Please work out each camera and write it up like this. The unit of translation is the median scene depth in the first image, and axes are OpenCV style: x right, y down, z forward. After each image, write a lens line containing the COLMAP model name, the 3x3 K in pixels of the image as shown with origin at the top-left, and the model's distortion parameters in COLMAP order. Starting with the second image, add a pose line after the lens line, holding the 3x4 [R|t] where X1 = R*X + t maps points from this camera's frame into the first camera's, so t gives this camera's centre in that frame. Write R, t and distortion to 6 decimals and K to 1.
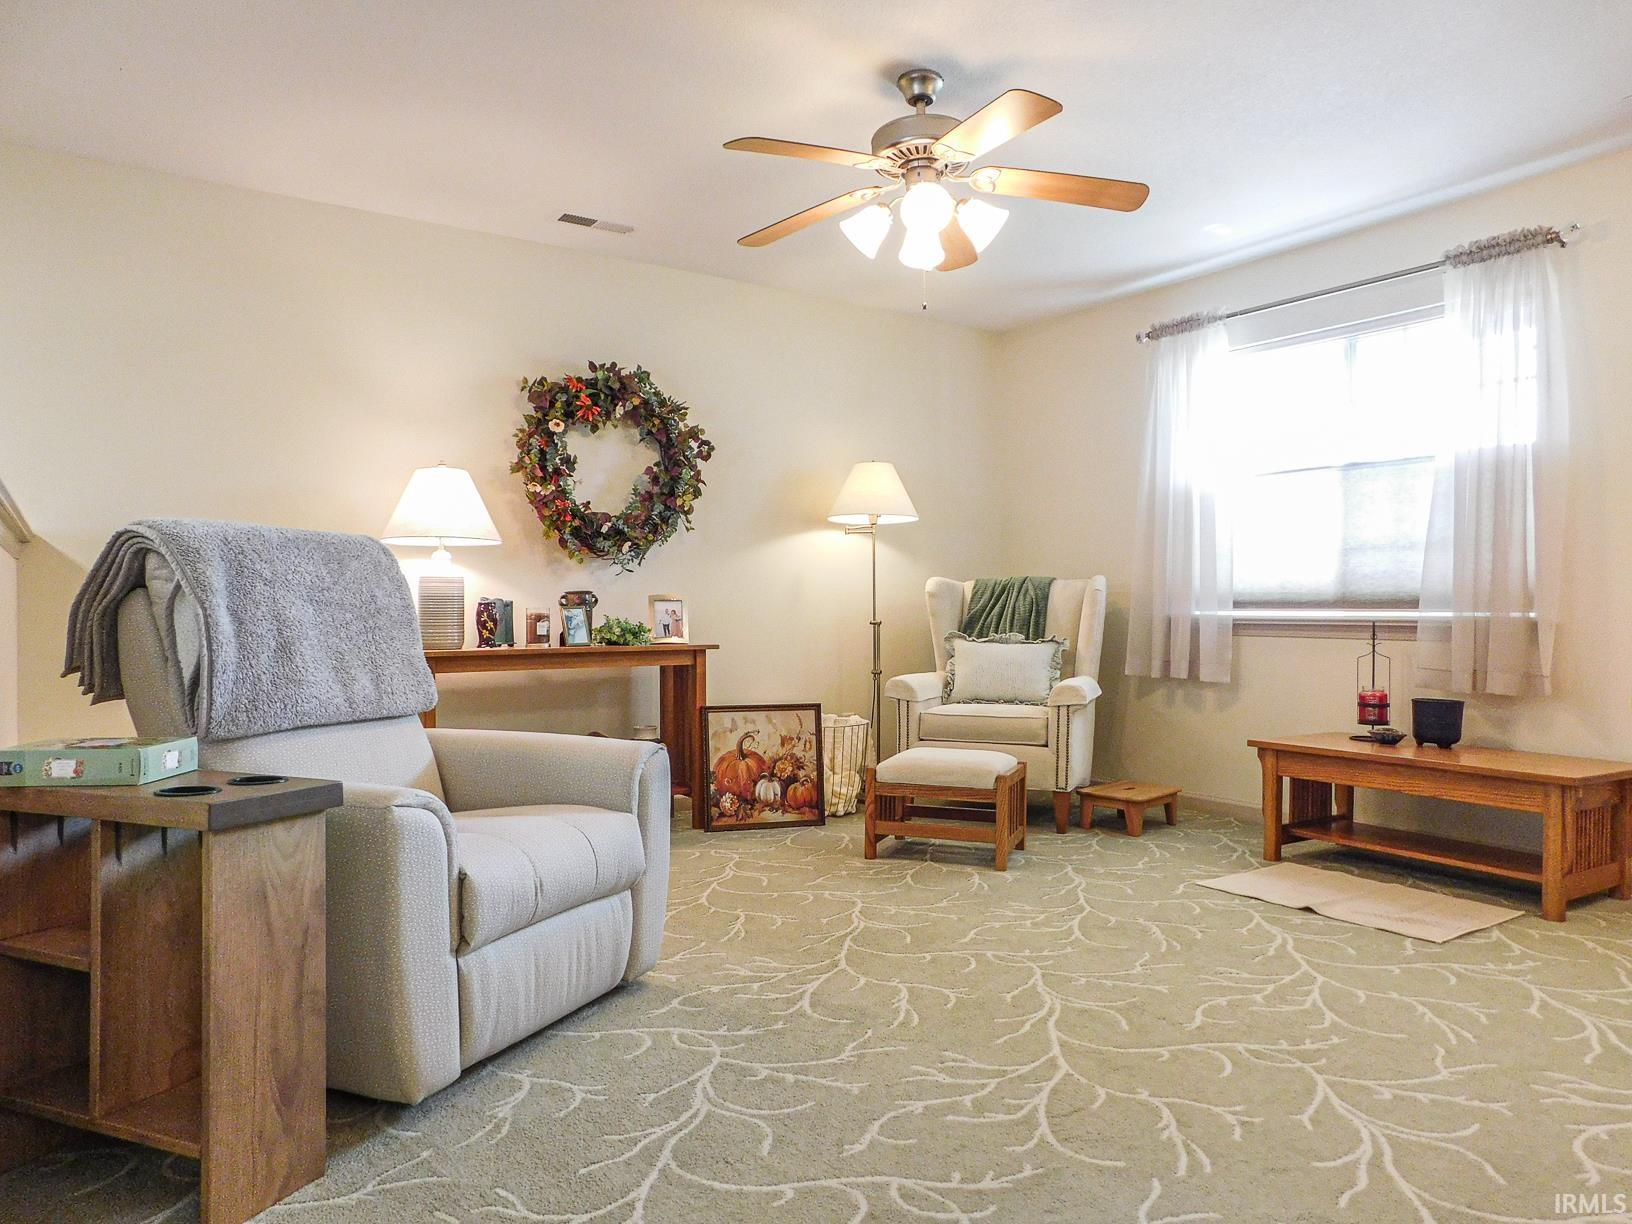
lens RADIAL K [[1076.0, 0, 816.2], [0, 1076.0, 616.7], [0, 0, 1]] dist [-0.058128, 0.050745]
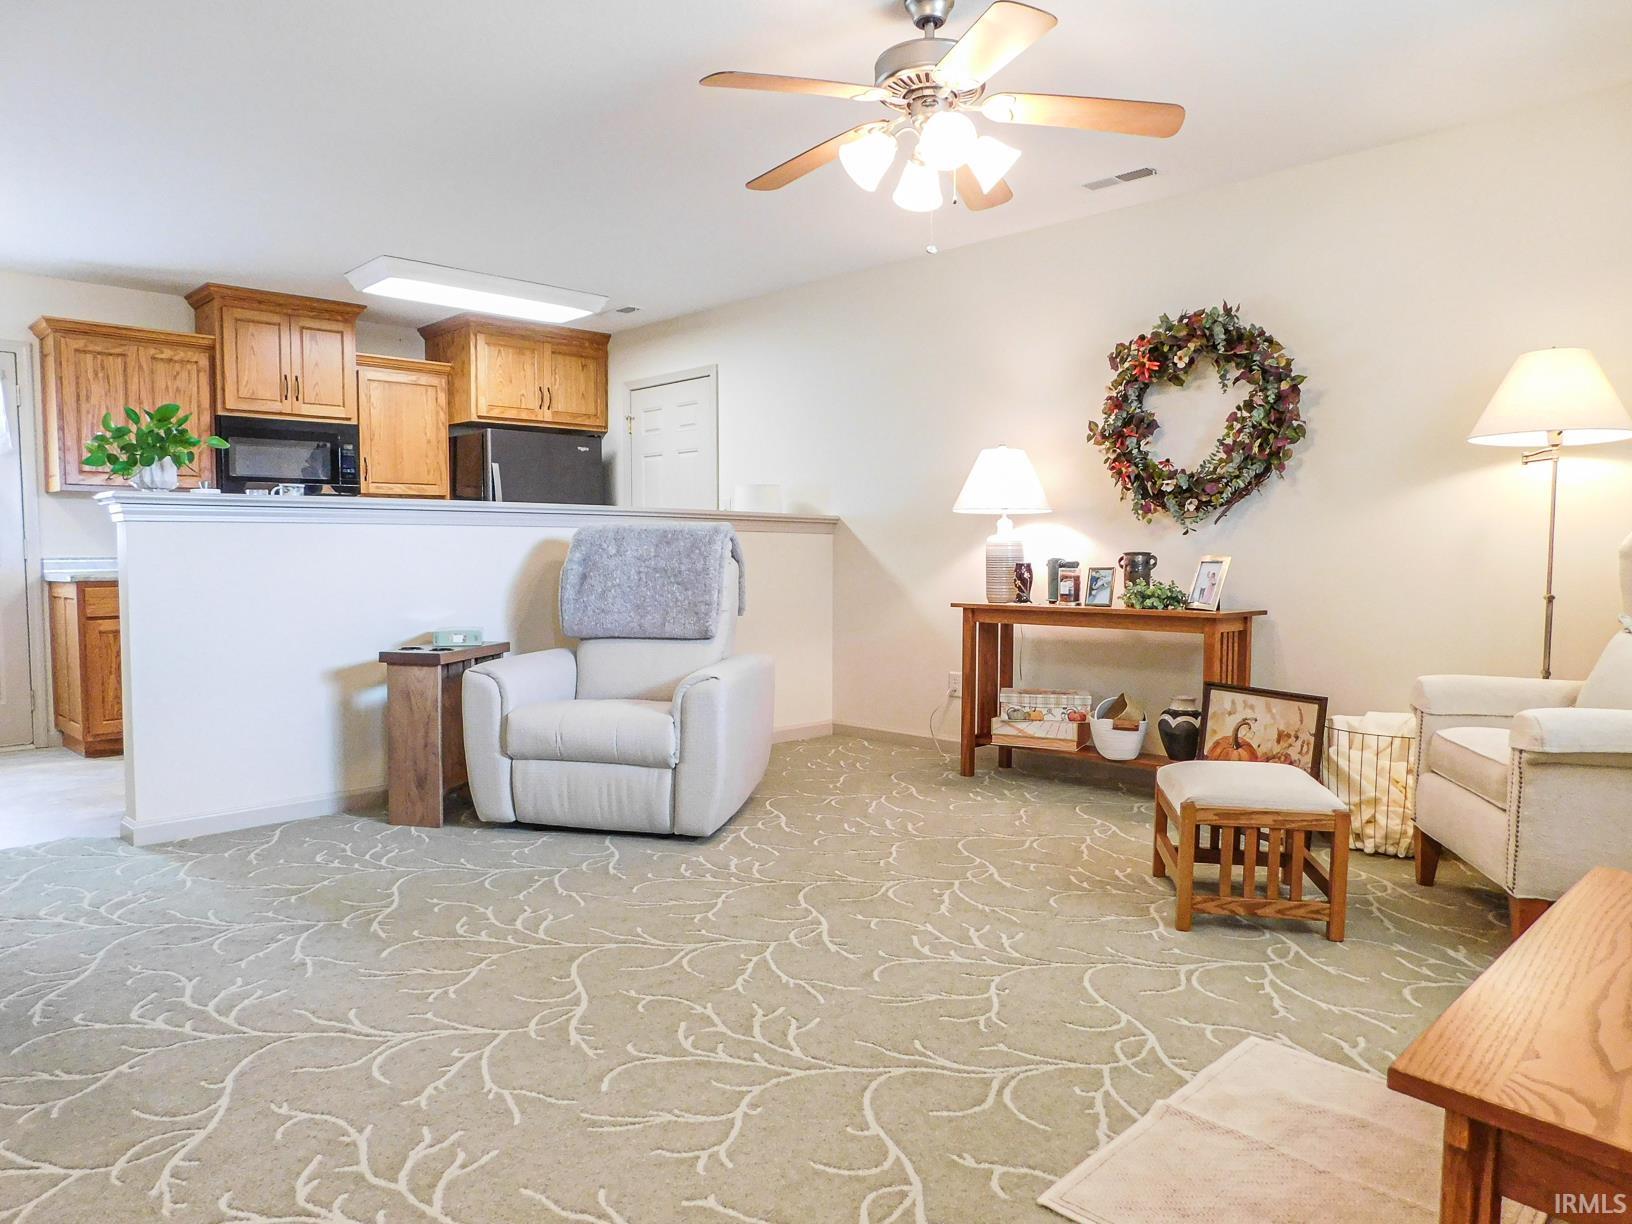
lens RADIAL K [[1134.9, 0, 816.0], [0, 1134.9, 612.0], [0, 0, 1]] dist [-0.025632, 0.001937]
pose [[0.174308, 0.054293, -0.983193, 0.875089], [-0.003600, 0.998507, 0.054501, -0.027861], [0.984685, -0.005961, 0.174243, 0.596853]]
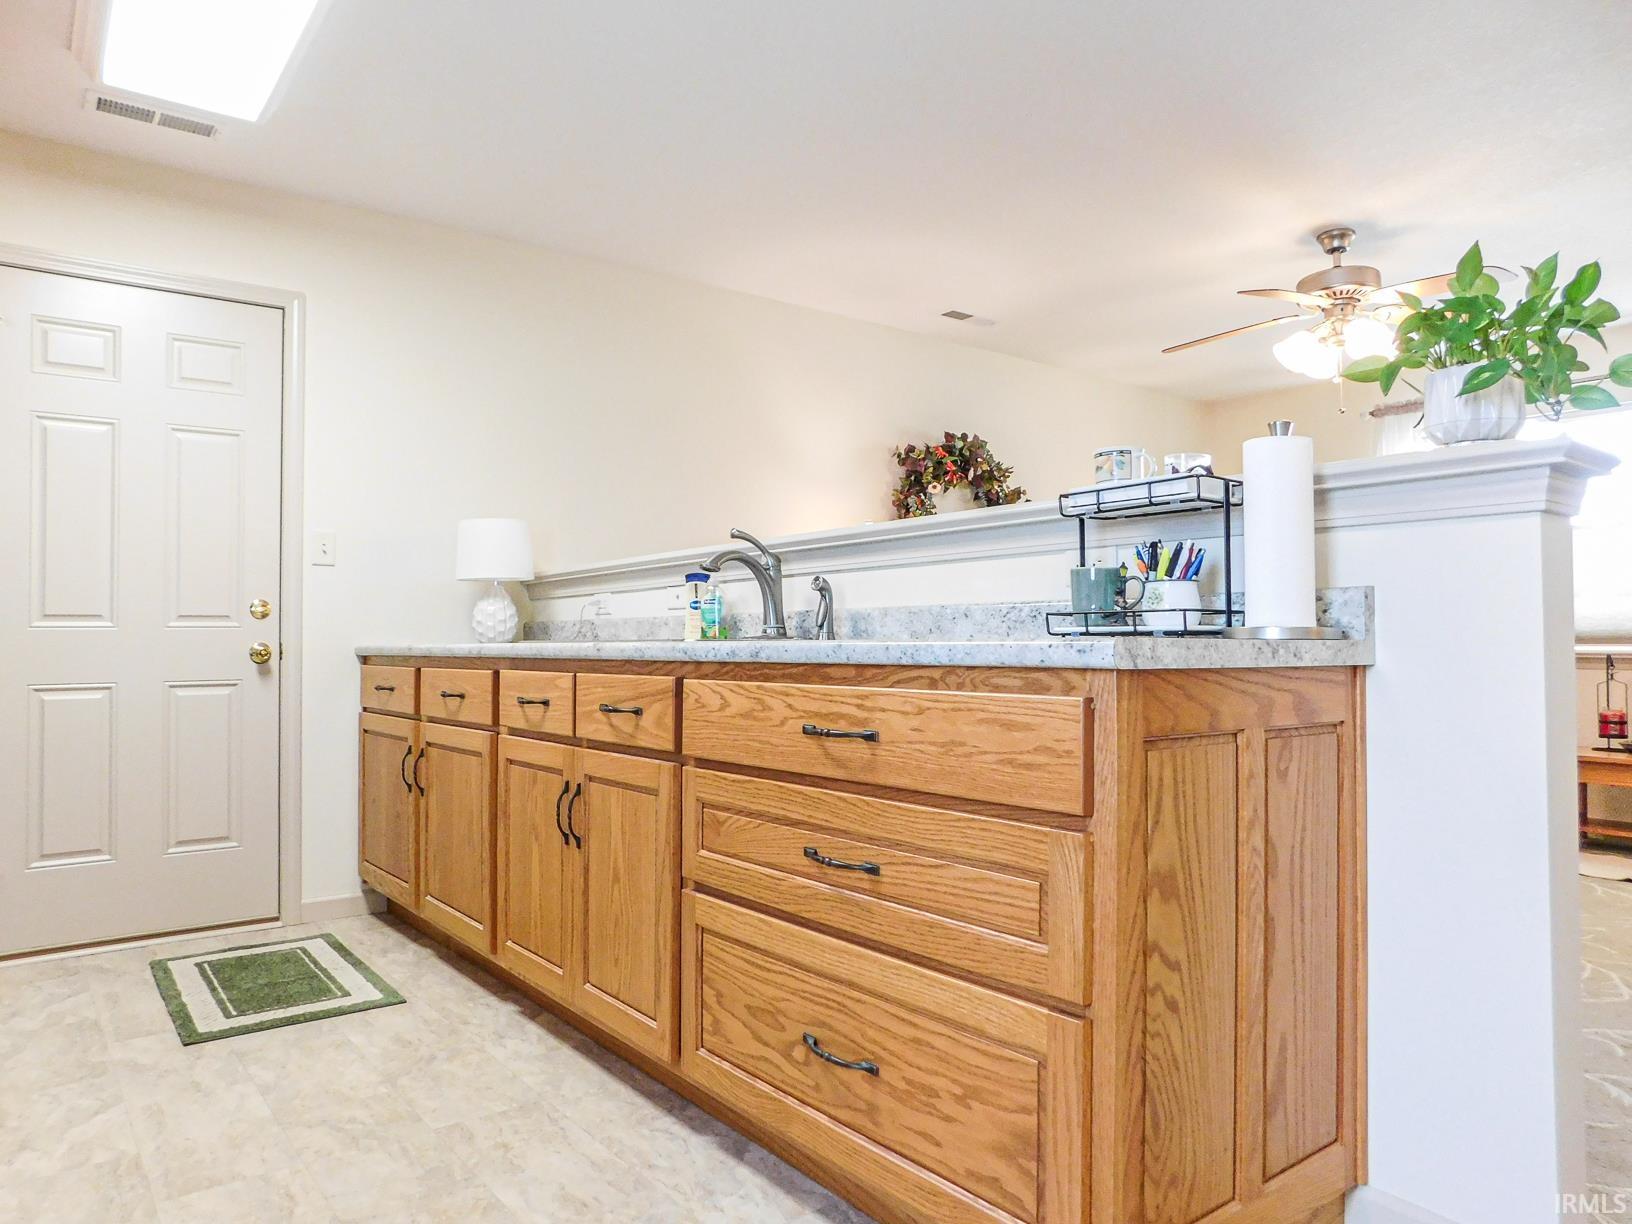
lens RADIAL K [[1095.5, 0, 819.8], [0, 1095.5, 616.3], [0, 0, 1]] dist [-0.053056, 0.051549]
pose [[0.998262, 0.001102, 0.058915, -0.484590], [0.000695, 0.999535, -0.030481, -0.001815], [-0.058921, 0.030469, 0.997798, -0.202162]]
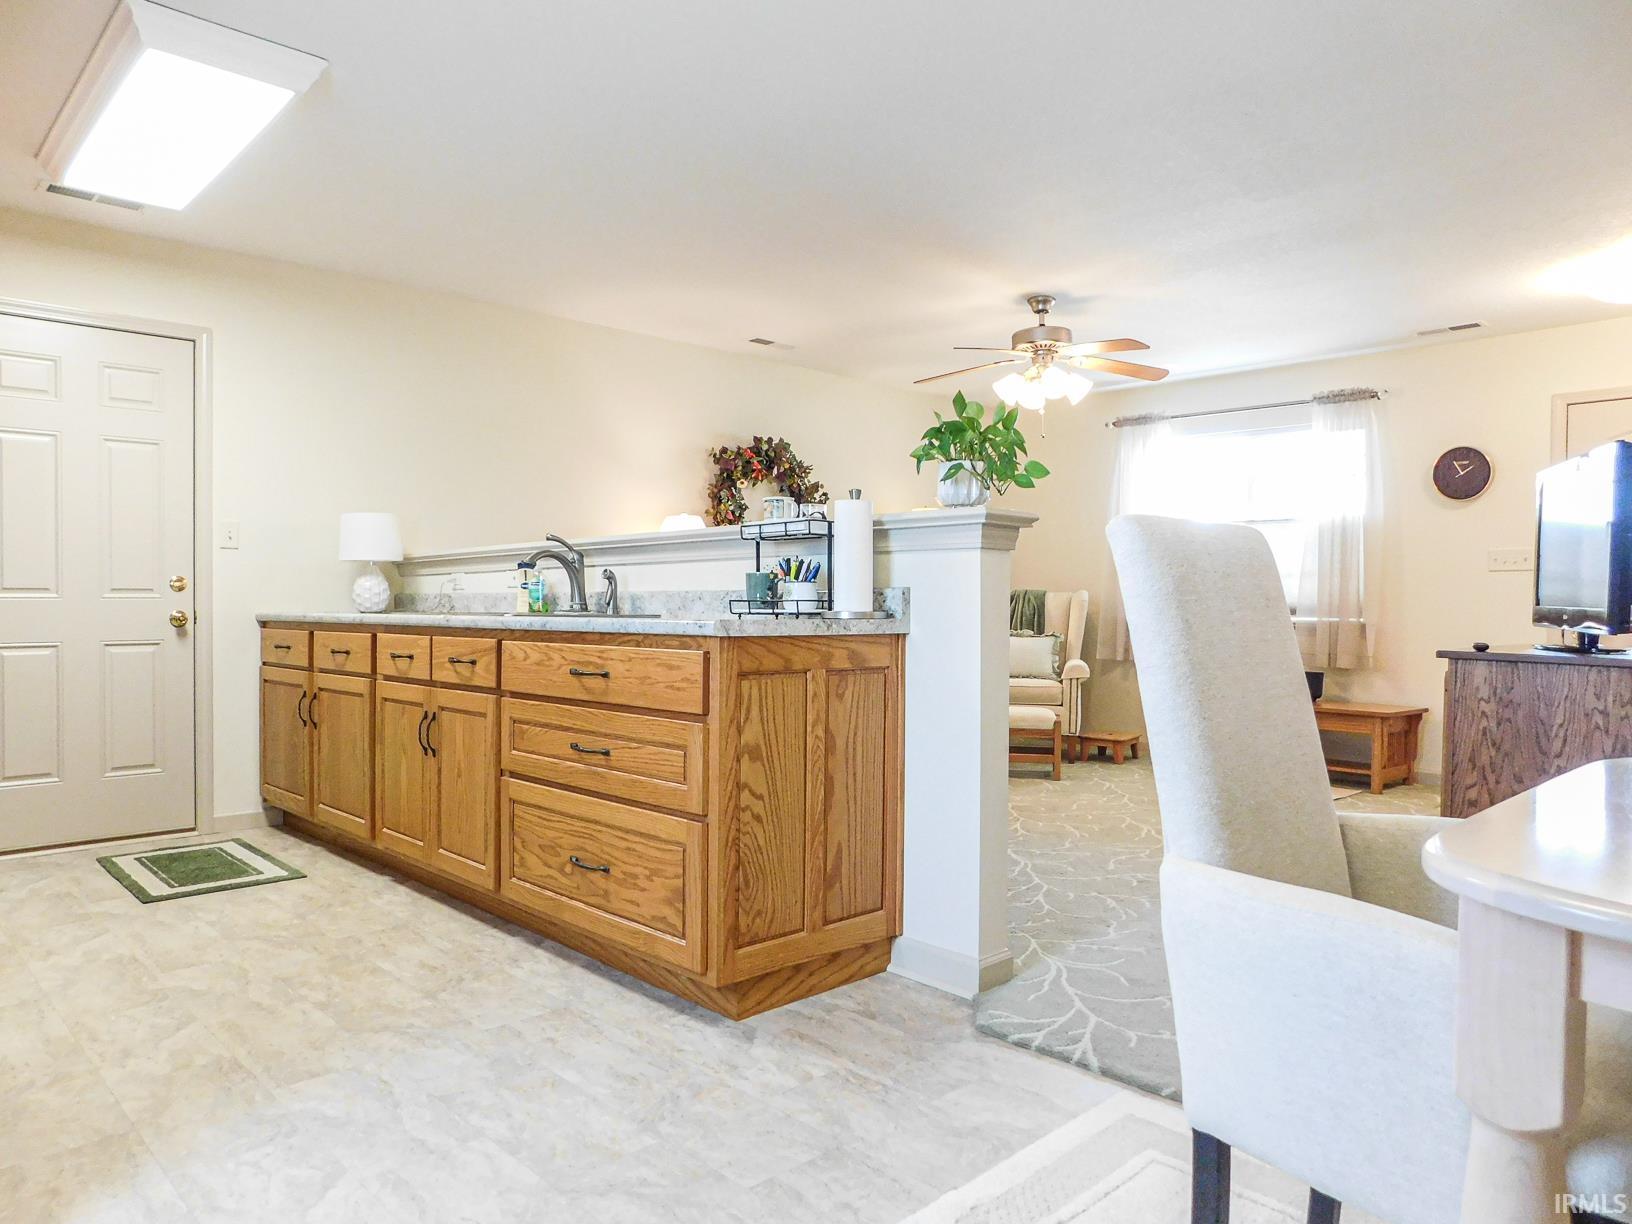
lens RADIAL K [[1096.7, 0, 824.3], [0, 1096.7, 611.5], [0, 0, 1]] dist [-0.065412, 0.053149]
pose [[0.985347, 0.004864, 0.170490, -0.422765], [-0.004943, 0.999988, 0.000034, -0.010207], [-0.170488, -0.000876, 0.985359, -0.502558]]
